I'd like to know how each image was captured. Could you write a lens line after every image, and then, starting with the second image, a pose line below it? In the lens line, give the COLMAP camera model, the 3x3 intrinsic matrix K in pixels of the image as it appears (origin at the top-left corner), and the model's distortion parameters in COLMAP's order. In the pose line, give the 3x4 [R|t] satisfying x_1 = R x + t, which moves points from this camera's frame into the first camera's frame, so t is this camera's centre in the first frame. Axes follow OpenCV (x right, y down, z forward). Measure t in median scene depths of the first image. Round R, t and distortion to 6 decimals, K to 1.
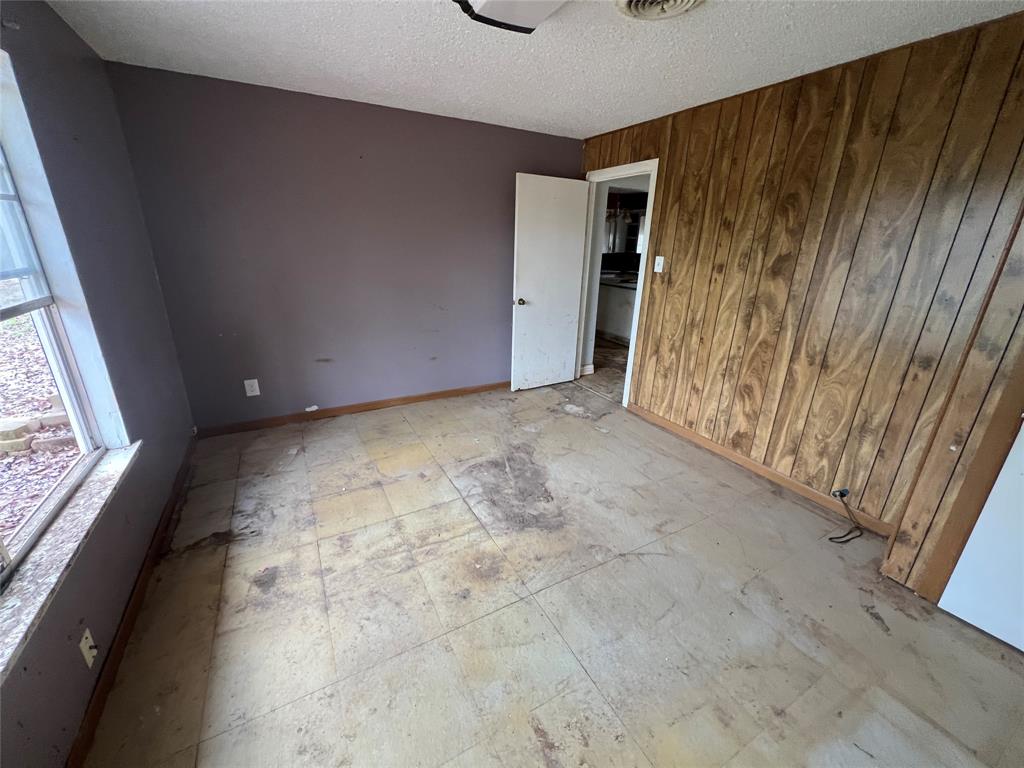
lens RADIAL K [[411.3, 0, 510.8], [0, 411.3, 381.9], [0, 0, 1]] dist [-0.000335, -0.000152]
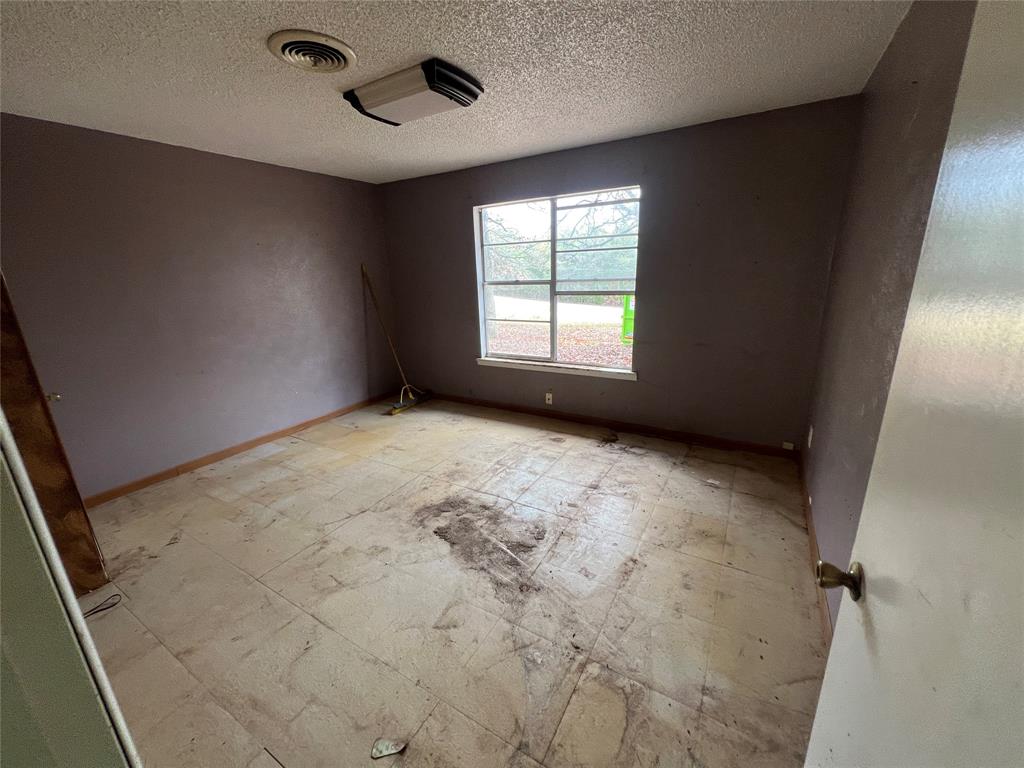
lens RADIAL K [[411.3, 0, 510.2], [0, 411.3, 386.7], [0, 0, 1]] dist [-0.000335, -0.000152]
pose [[-0.862952, 0.146772, -0.483499, 0.381613], [-0.155704, 0.833076, 0.530792, -0.559824], [0.480697, 0.533331, -0.696052, 1.654031]]
